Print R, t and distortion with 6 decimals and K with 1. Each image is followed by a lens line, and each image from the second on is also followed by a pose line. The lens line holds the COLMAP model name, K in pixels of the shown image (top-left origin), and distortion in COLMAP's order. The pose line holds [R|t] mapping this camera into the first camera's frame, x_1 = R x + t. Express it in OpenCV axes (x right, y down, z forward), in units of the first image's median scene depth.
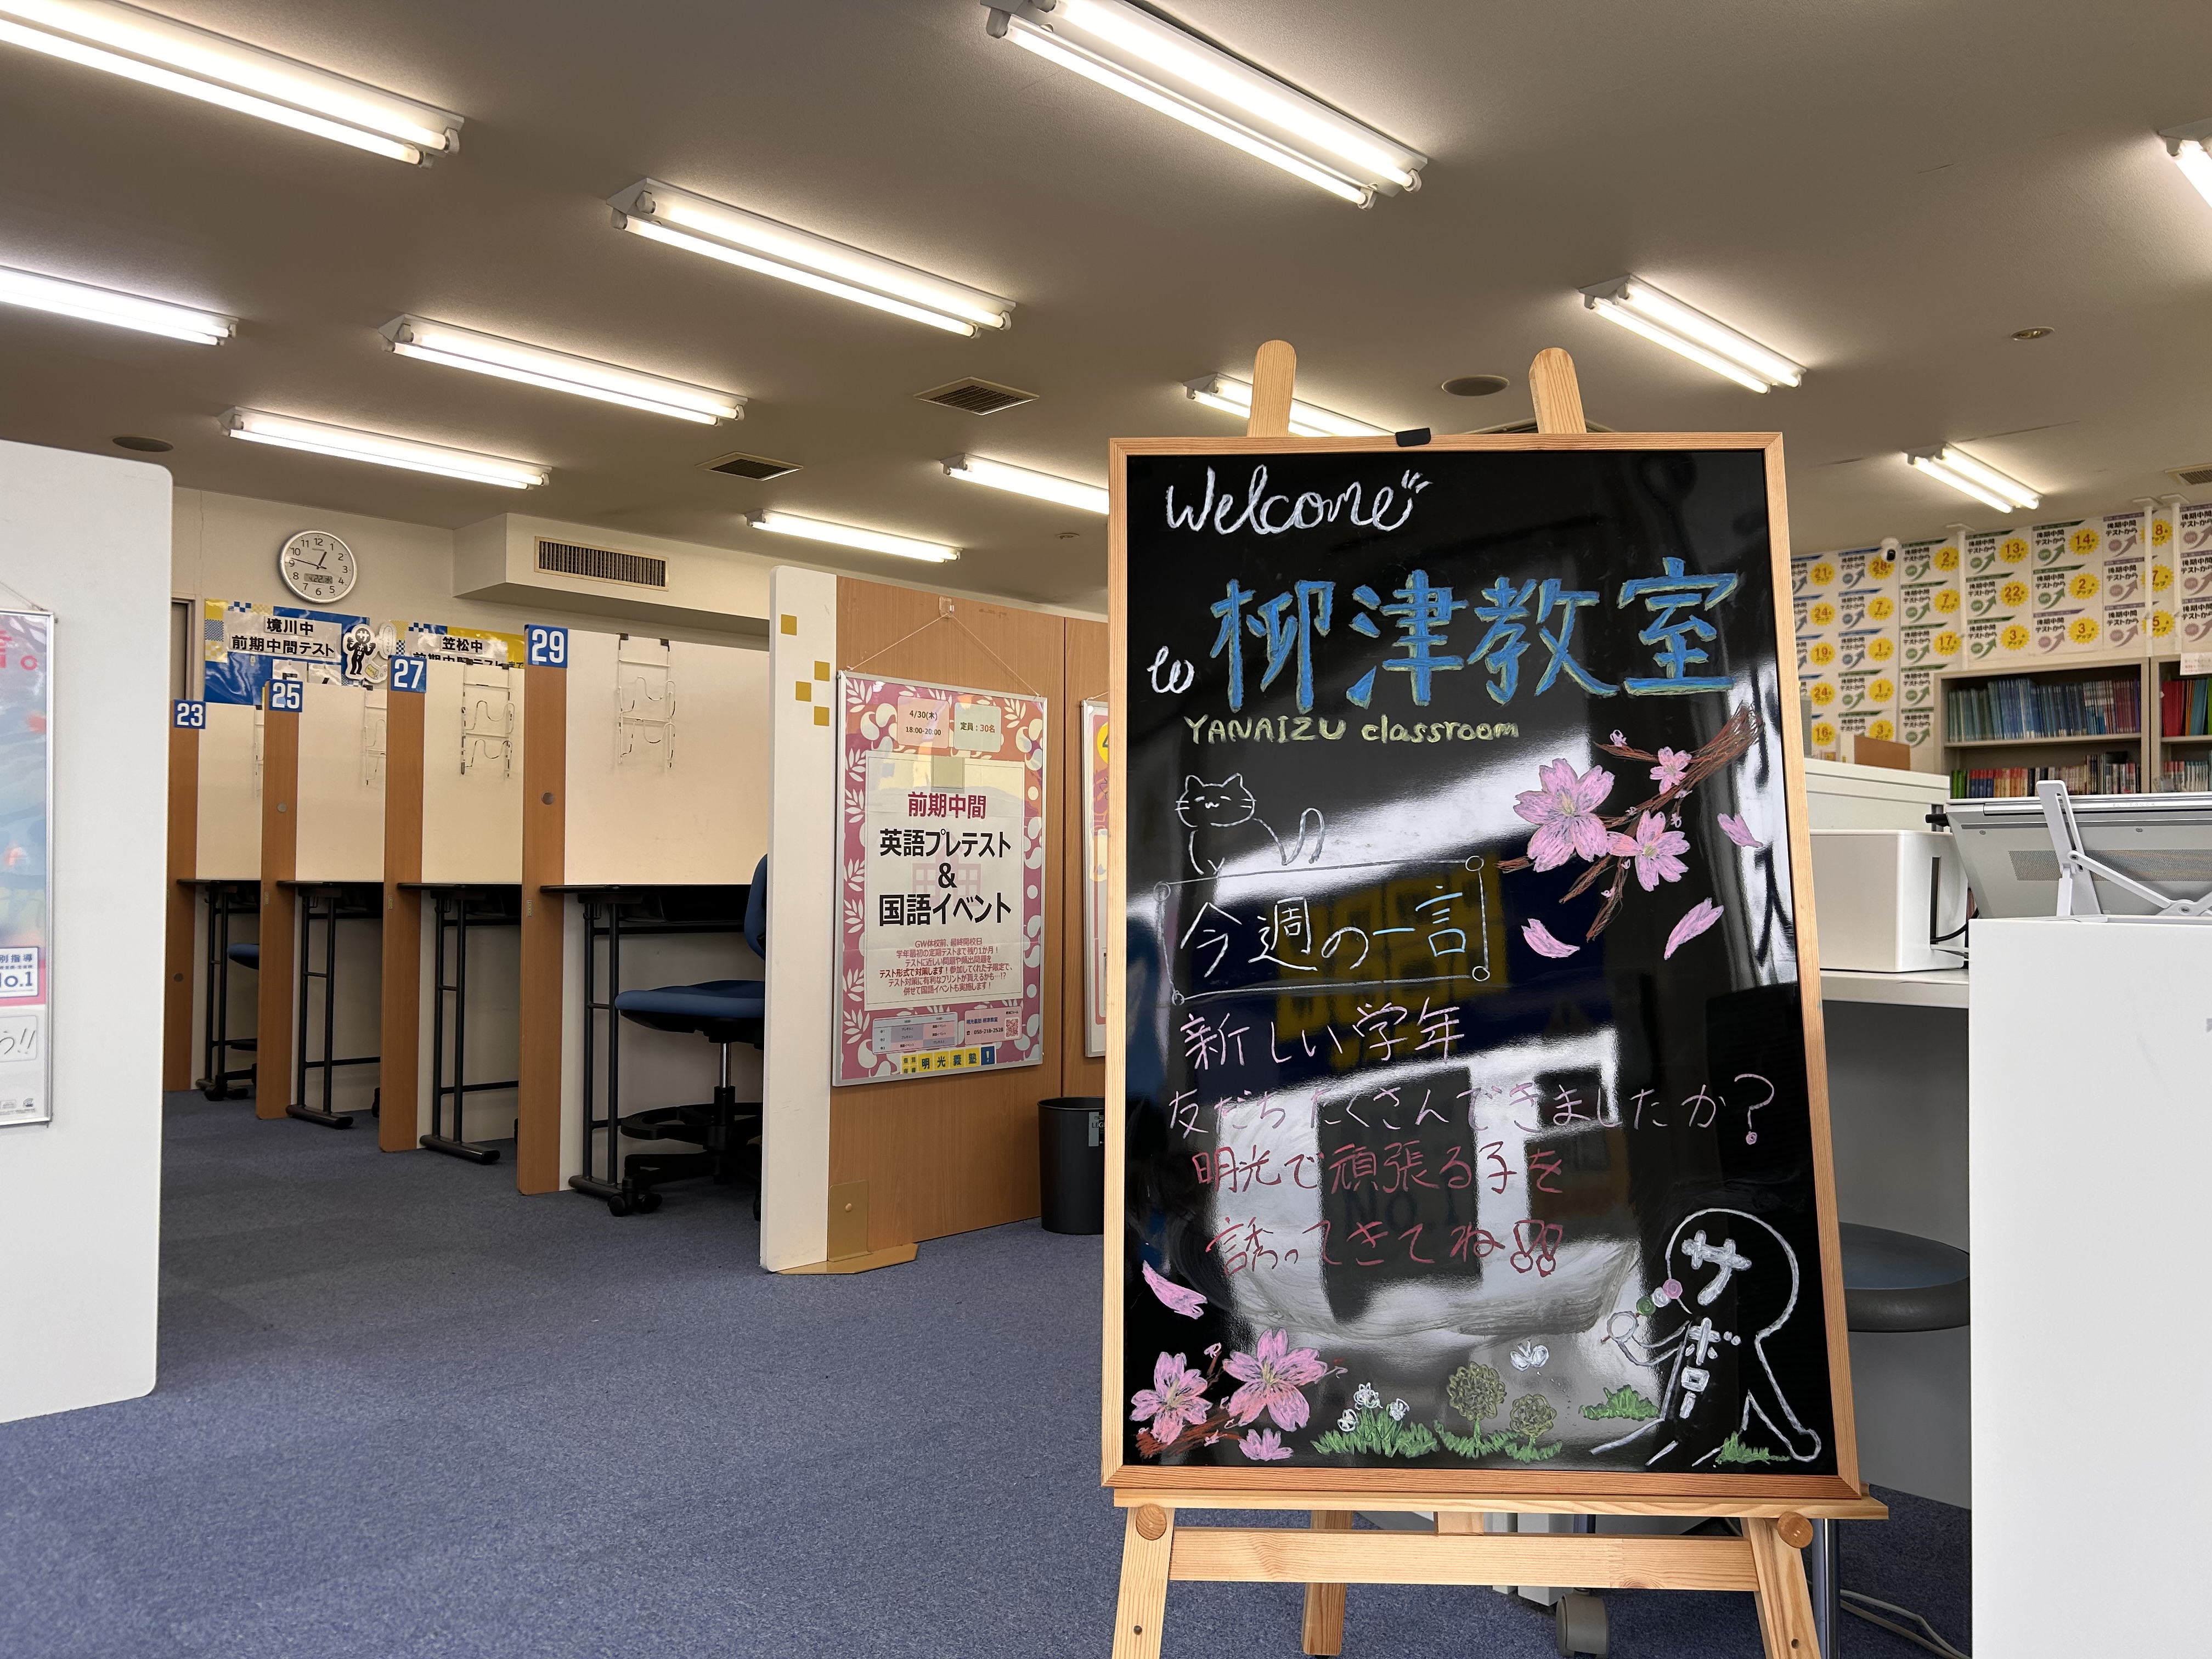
lens RADIAL K [[1745.0, 0, 1108.2], [0, 1745.0, 843.1], [0, 0, 1]] dist [0.041630, -0.030656]
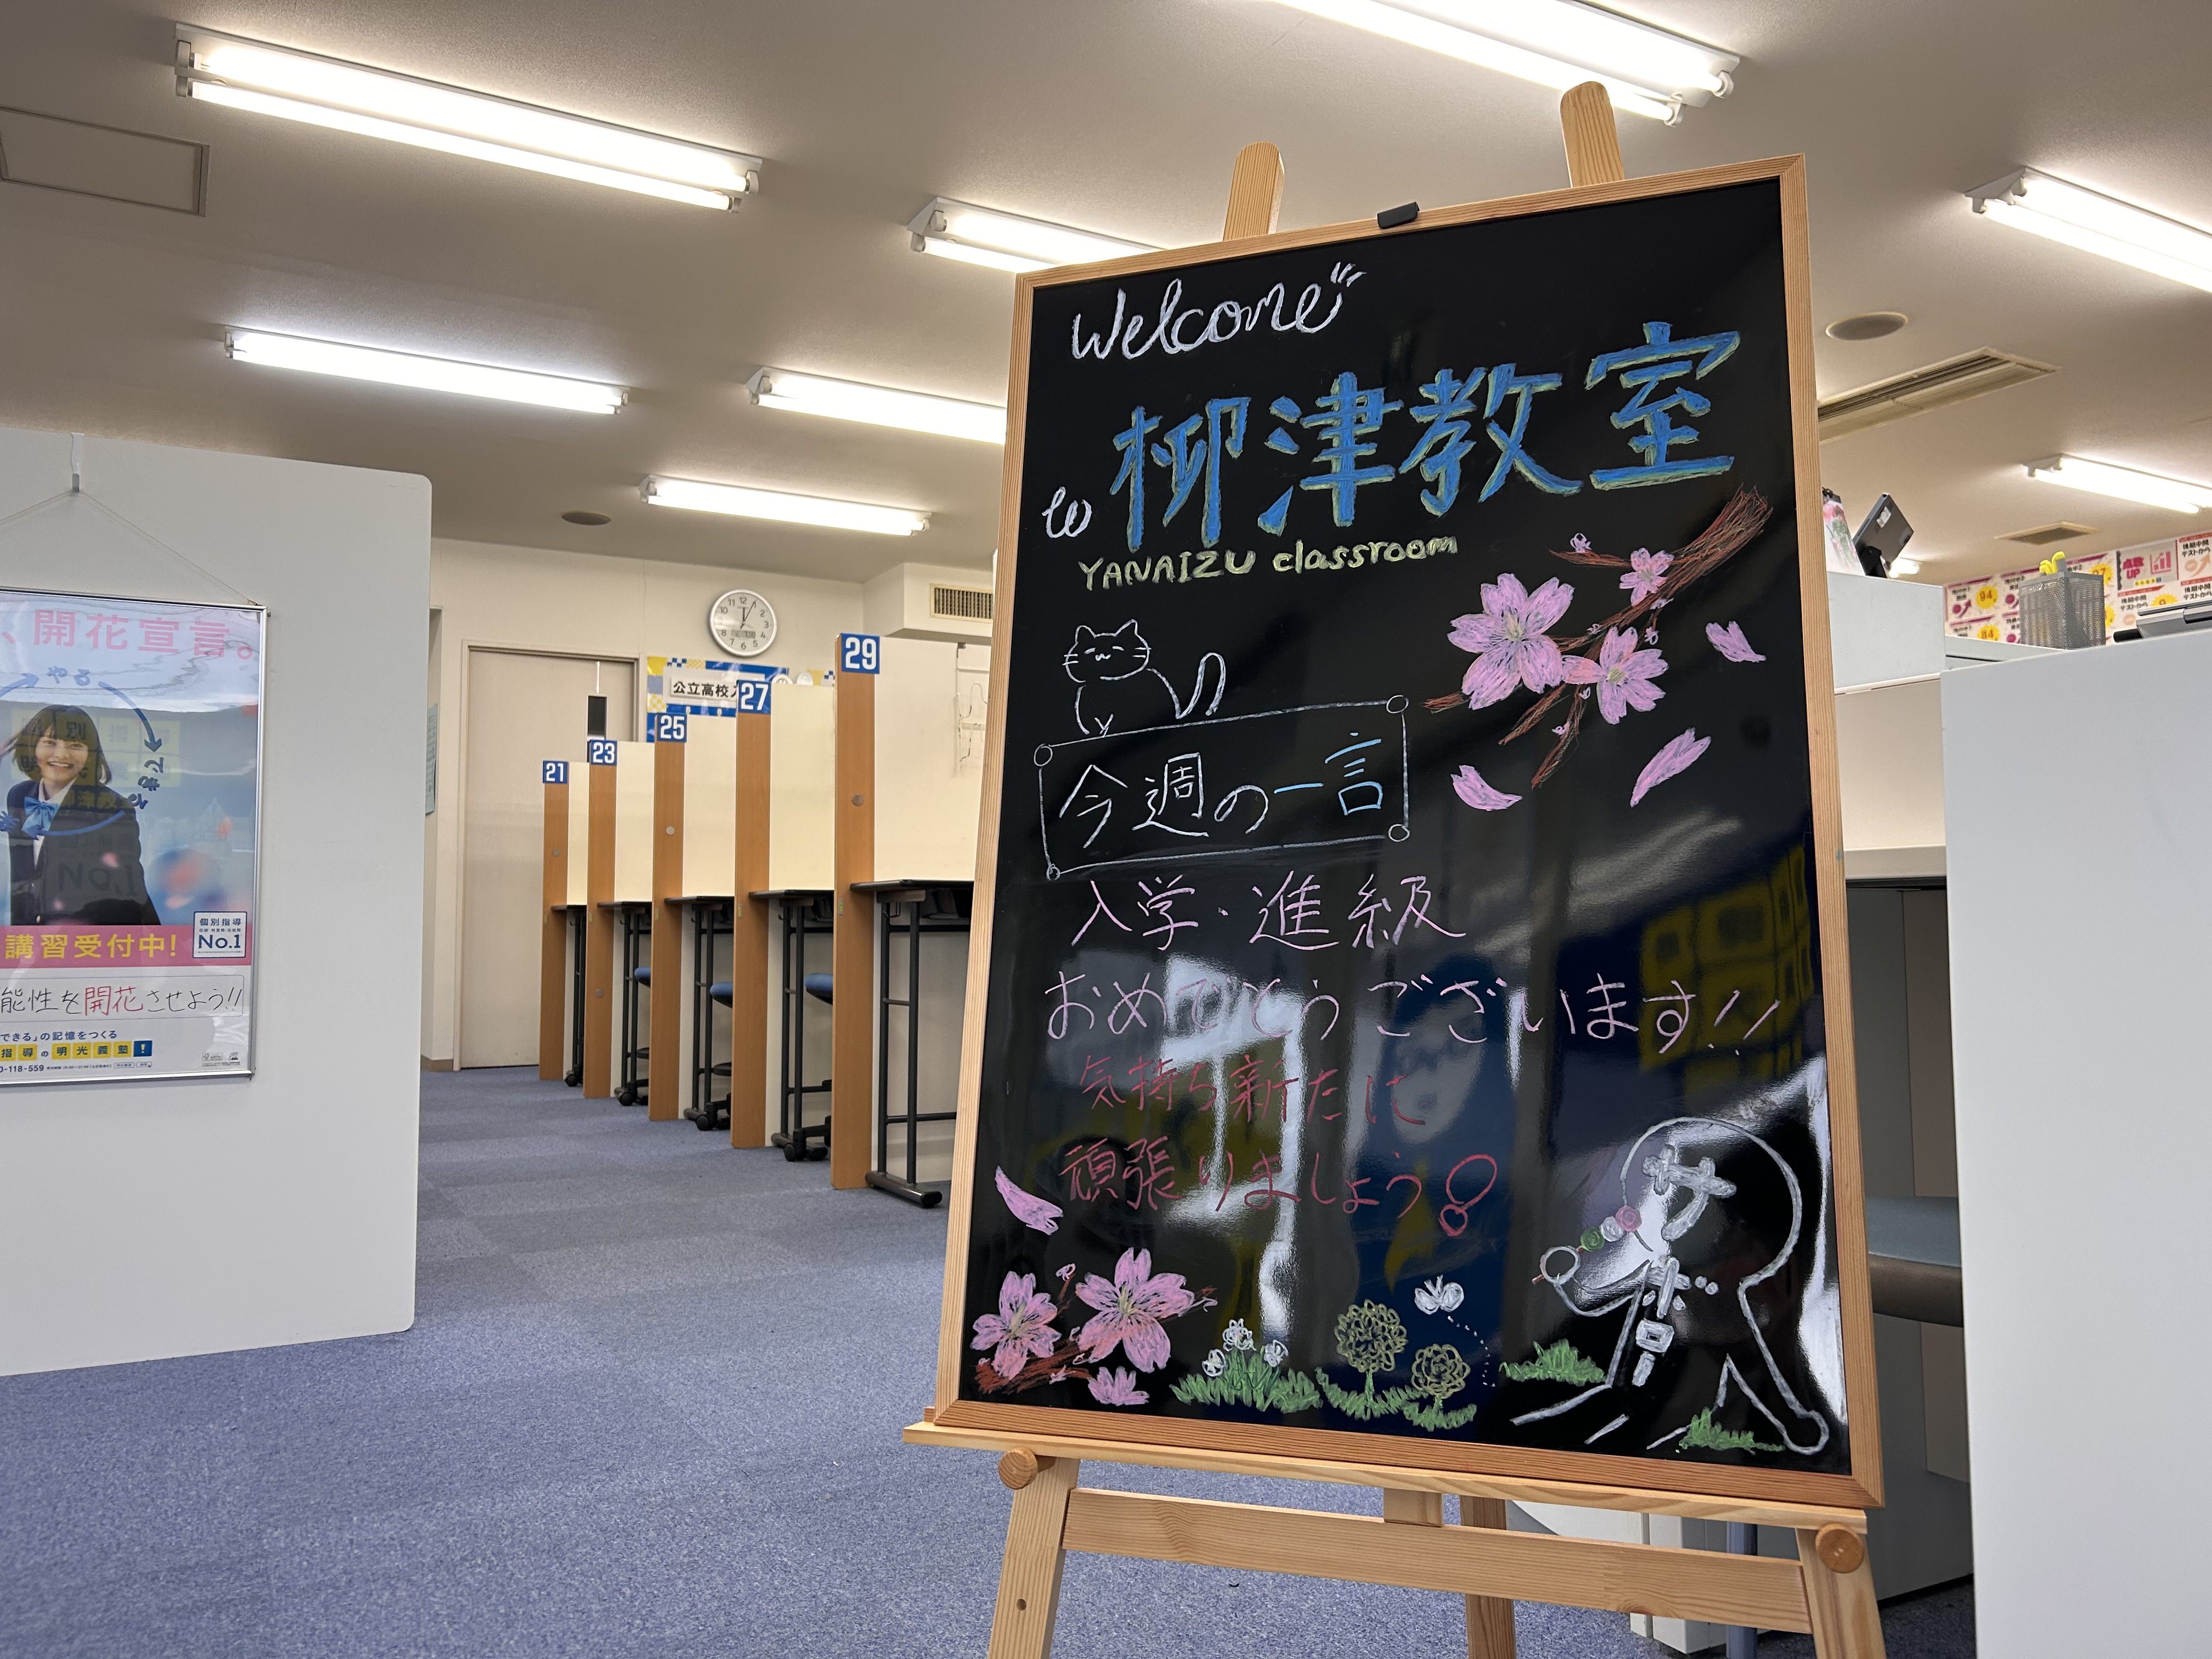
lens RADIAL K [[1745.0, 0, 1065.2], [0, 1745.0, 798.3], [0, 0, 1]] dist [0.041630, -0.030656]
pose [[0.954986, -0.036041, -0.294452, 0.293113], [0.019534, 0.998078, -0.058811, 0.099332], [0.296005, 0.050412, 0.953855, 0.157370]]
